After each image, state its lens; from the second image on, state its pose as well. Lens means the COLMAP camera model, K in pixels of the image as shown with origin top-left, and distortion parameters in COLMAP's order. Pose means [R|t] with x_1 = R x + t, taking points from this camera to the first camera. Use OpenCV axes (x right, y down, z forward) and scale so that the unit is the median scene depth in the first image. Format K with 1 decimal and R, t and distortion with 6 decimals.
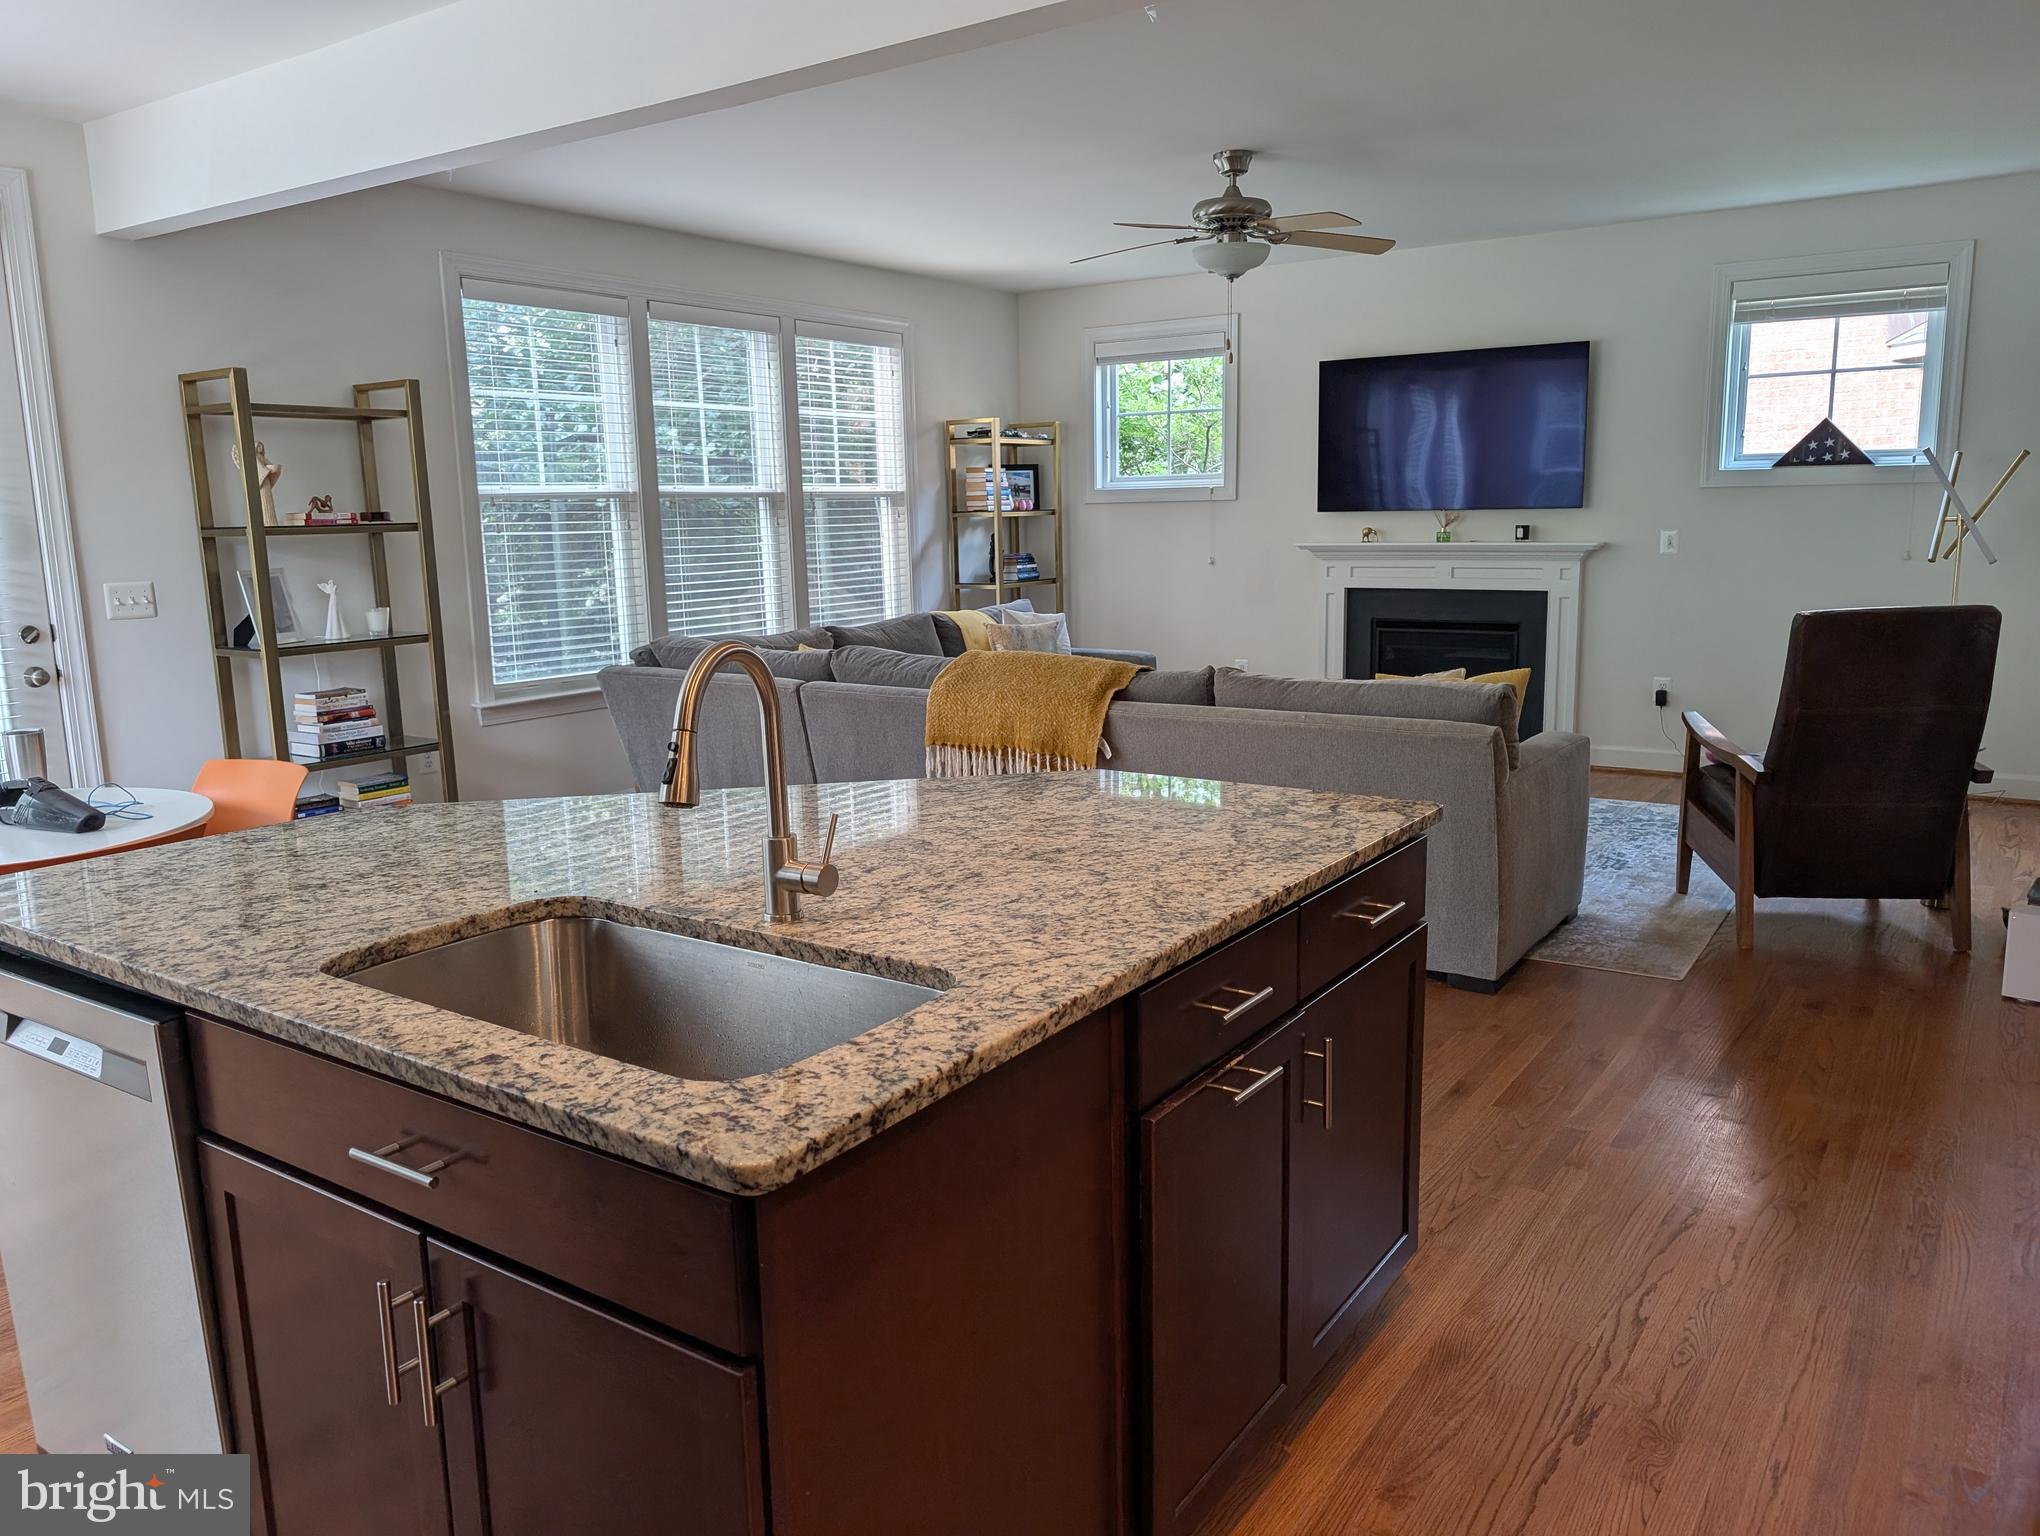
lens RADIAL K [[1456.2, 0, 1020.0], [0, 1456.2, 768.0], [0, 0, 1]] dist [0.014266, 0.000233]
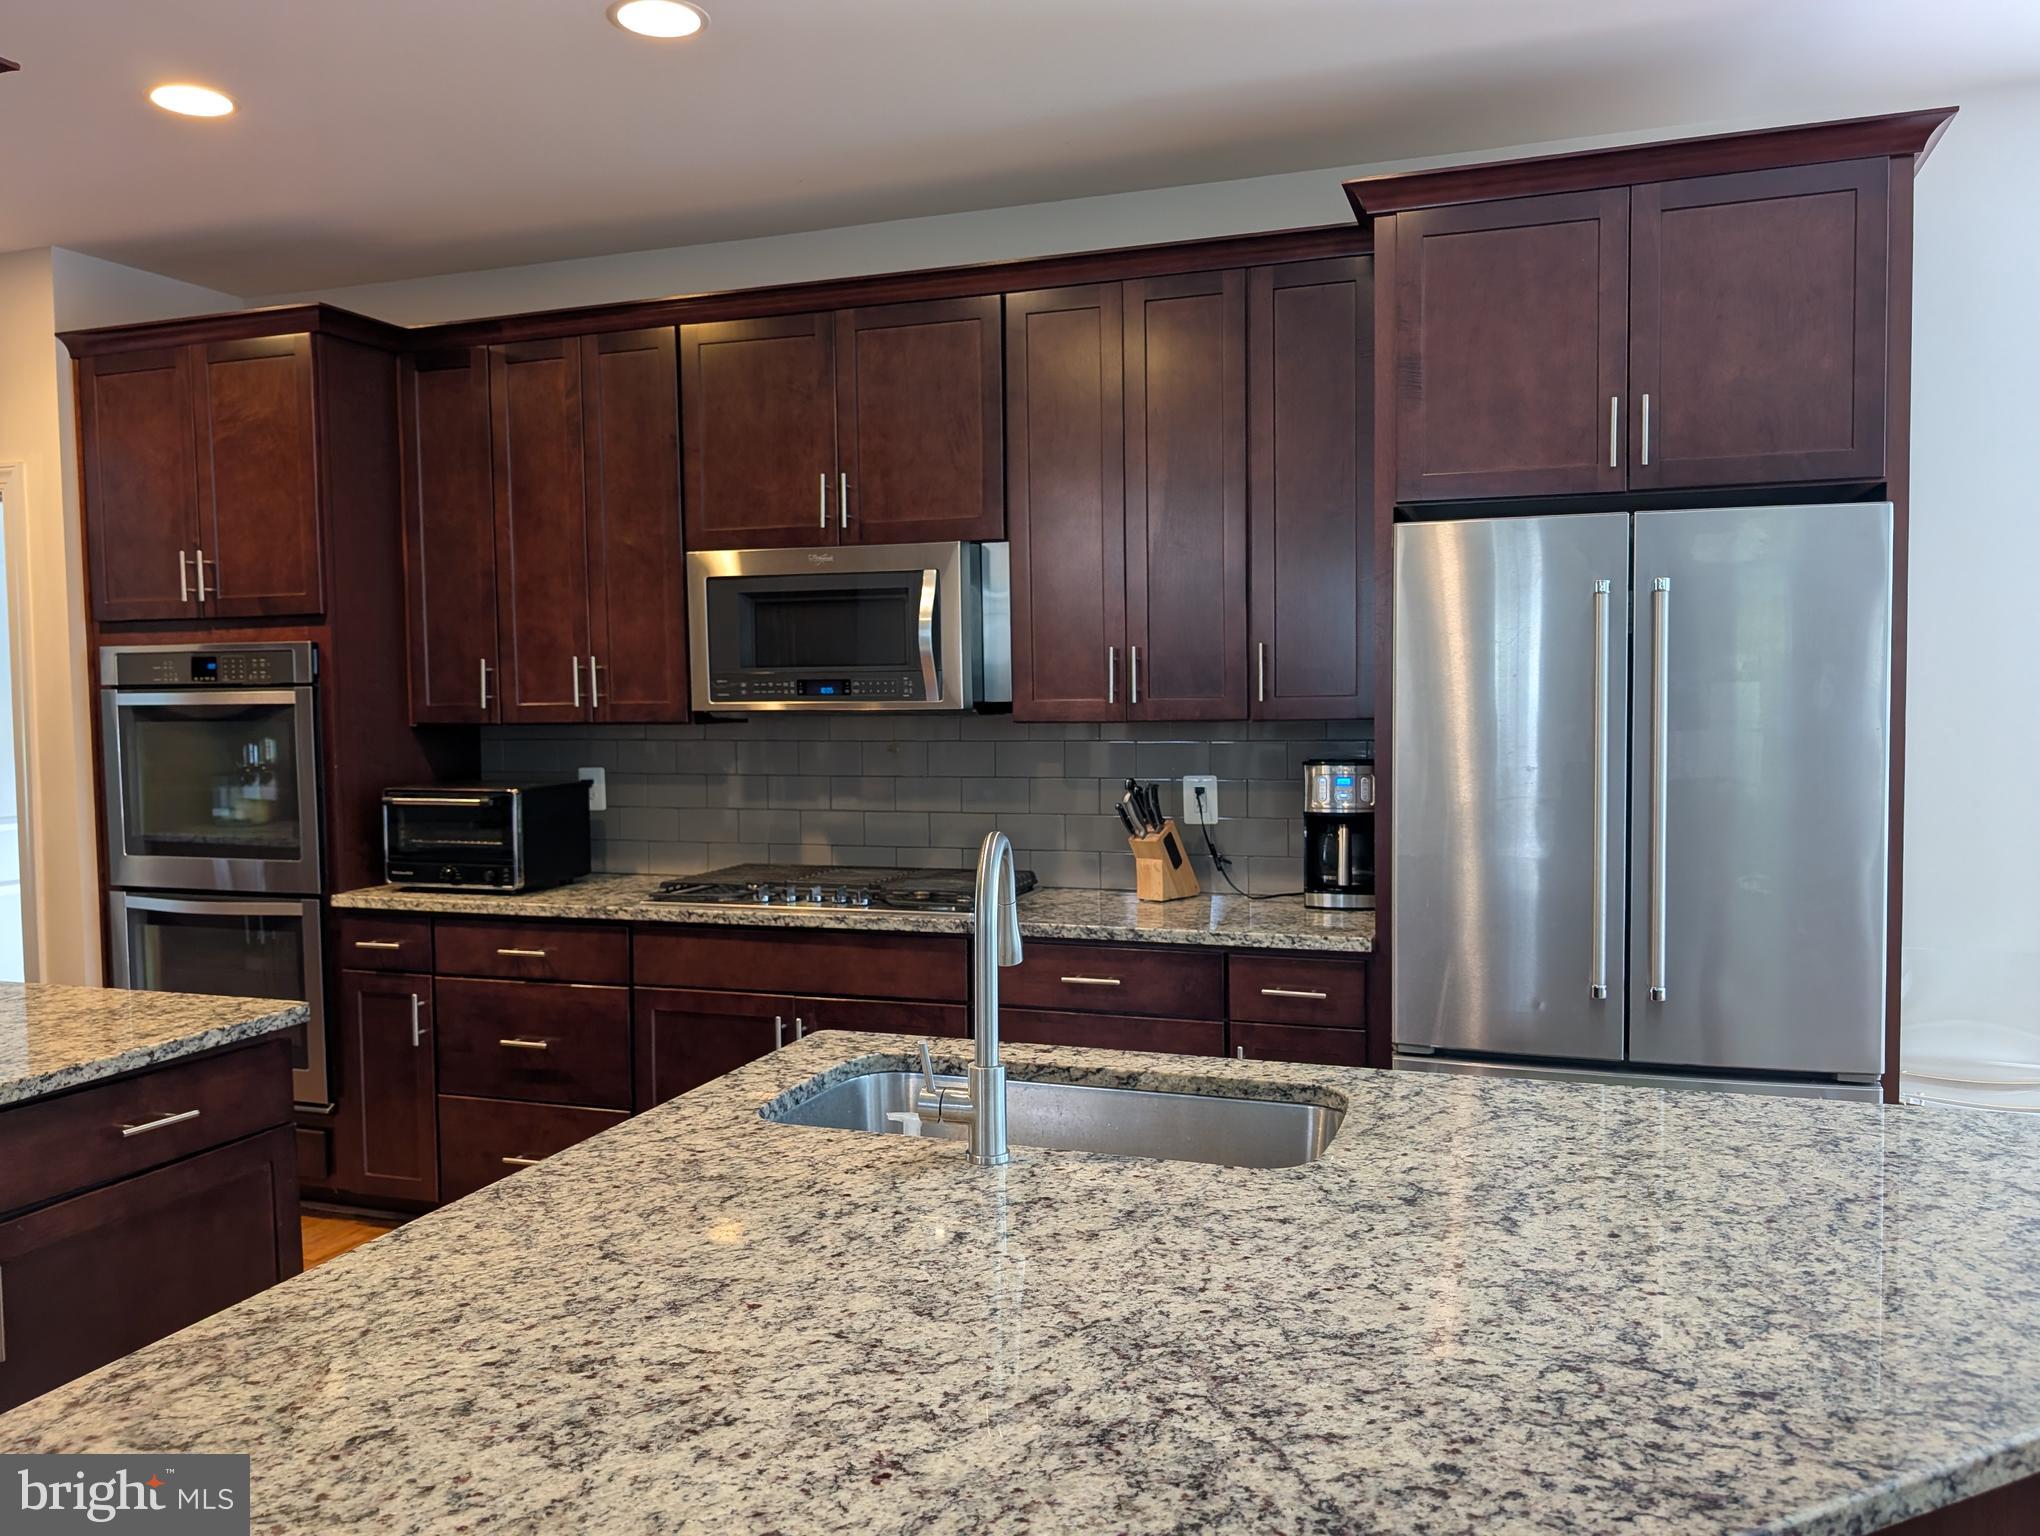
lens RADIAL K [[1550.3, 0, 1020.0], [0, 1550.3, 768.0], [0, 0, 1]] dist [0.003669, 0.032259]
pose [[-0.964974, 0.045009, -0.258457, 0.056906], [-0.016029, 0.973218, 0.229326, -0.377983], [0.261856, 0.225436, -0.938408, 2.005523]]
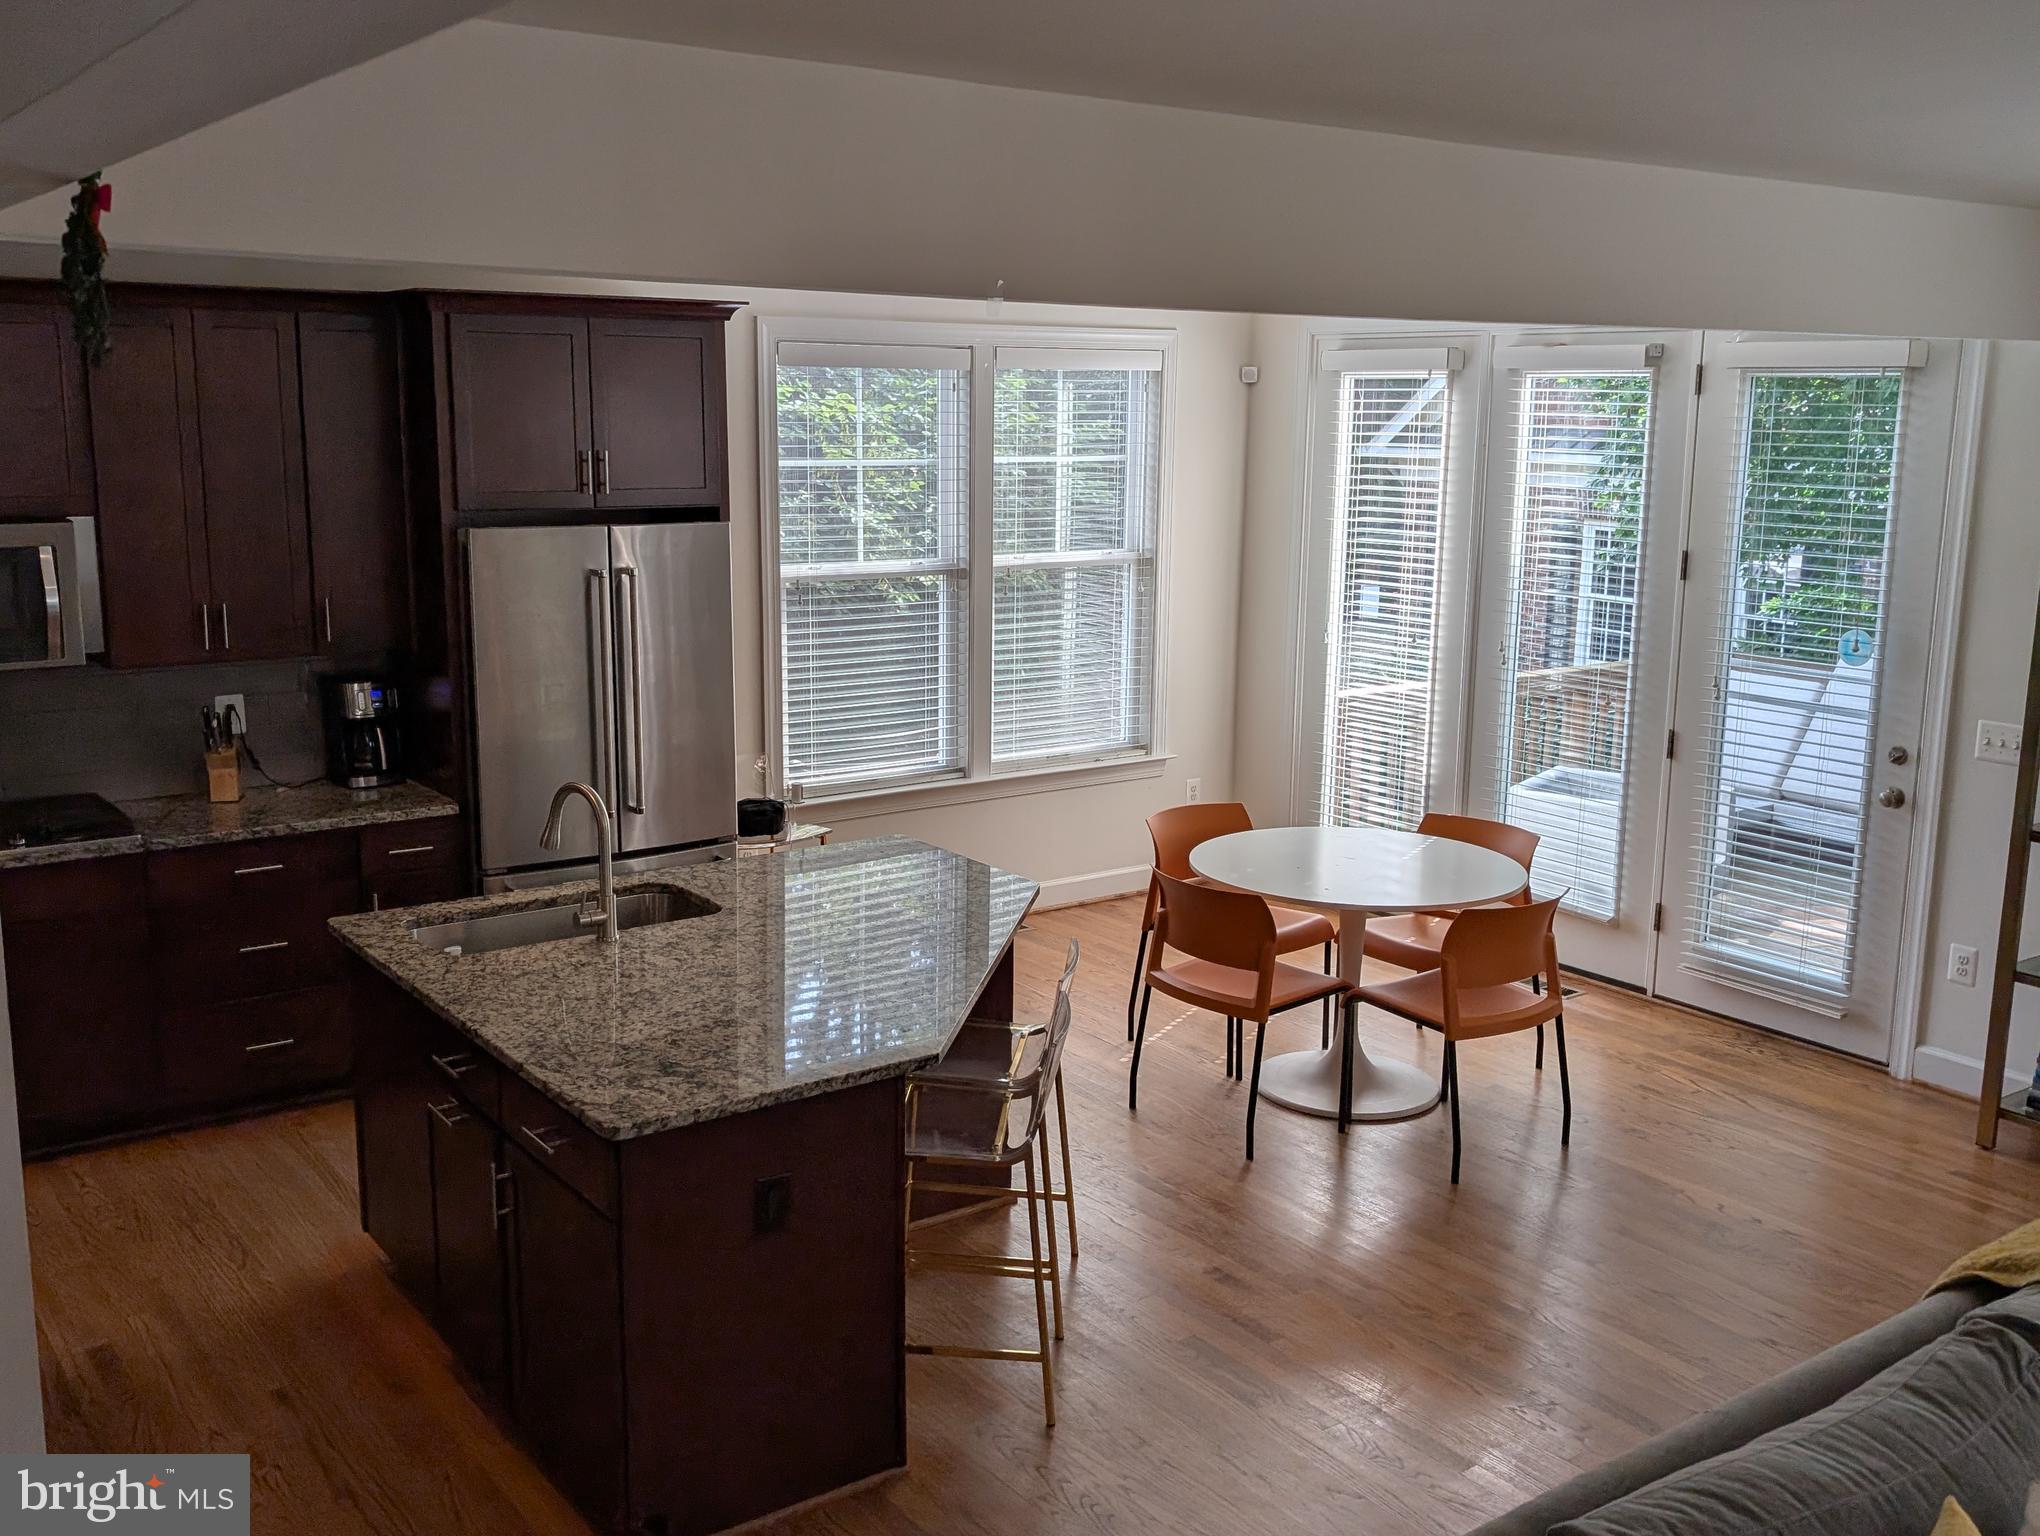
lens RADIAL K [[1870.3, 0, 1020.0], [0, 1870.3, 768.0], [0, 0, 1]] dist [0.042564, -0.080550]
pose [[-0.333278, 0.192683, -0.922930, 1.957301], [-0.172599, 0.949883, 0.260637, -0.877122], [0.926896, 0.246161, -0.283319, 2.283774]]
